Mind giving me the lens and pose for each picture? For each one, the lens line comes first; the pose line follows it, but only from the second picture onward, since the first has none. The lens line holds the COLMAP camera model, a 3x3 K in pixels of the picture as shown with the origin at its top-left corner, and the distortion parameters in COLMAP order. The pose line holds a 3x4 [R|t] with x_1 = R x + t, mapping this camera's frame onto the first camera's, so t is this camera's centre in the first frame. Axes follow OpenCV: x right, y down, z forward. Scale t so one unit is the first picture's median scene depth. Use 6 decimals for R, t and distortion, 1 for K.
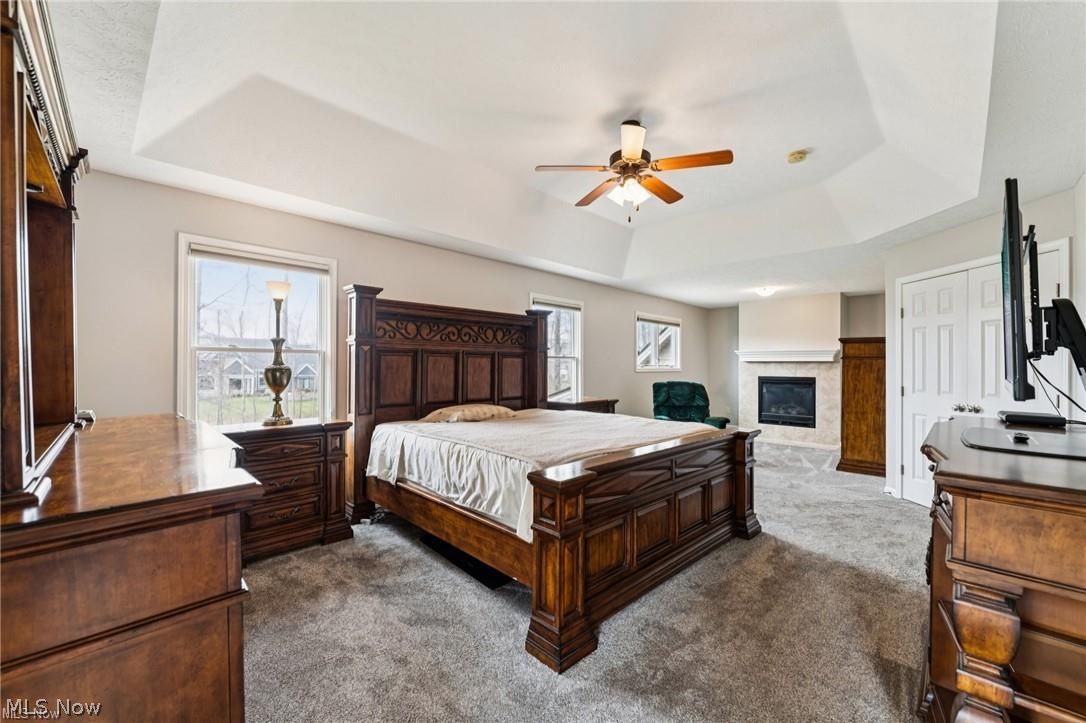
lens RADIAL K [[437.2, 0, 538.0], [0, 437.2, 366.7], [0, 0, 1]] dist [-0.004325, 0.000409]
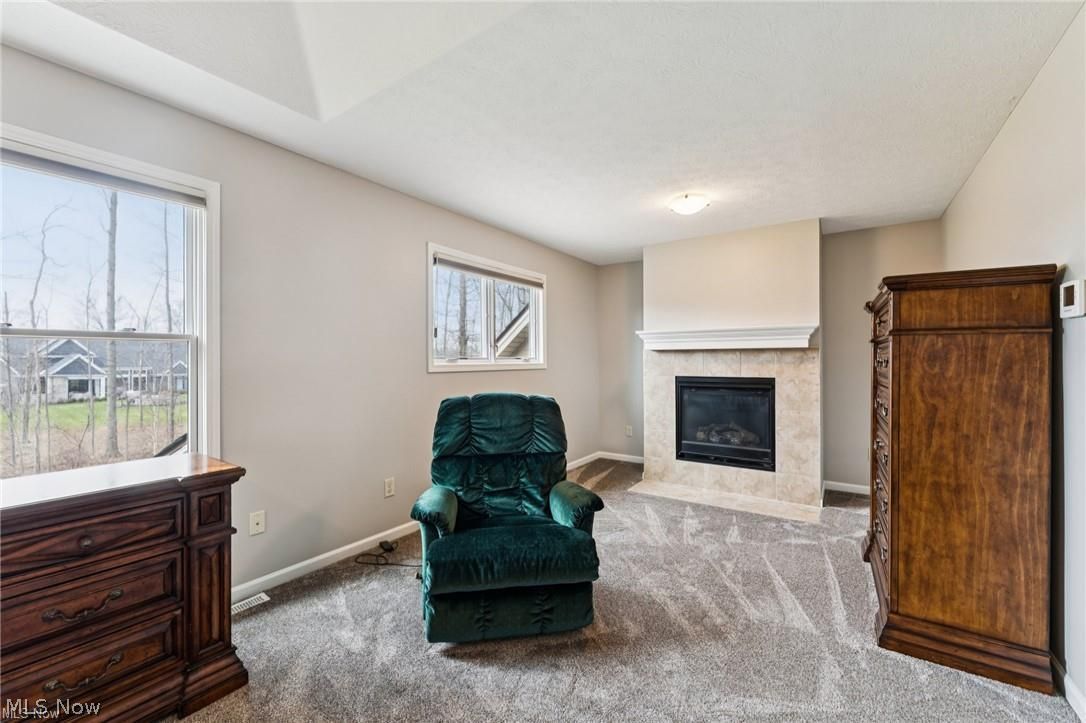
lens RADIAL K [[437.2, 0, 539.1], [0, 437.2, 364.8], [0, 0, 1]] dist [-0.004325, 0.000409]
pose [[0.986937, -0.009623, 0.160817, 0.356135], [0.008439, 0.999932, 0.008040, 0.001520], [-0.160883, -0.006578, 0.986952, 0.700656]]
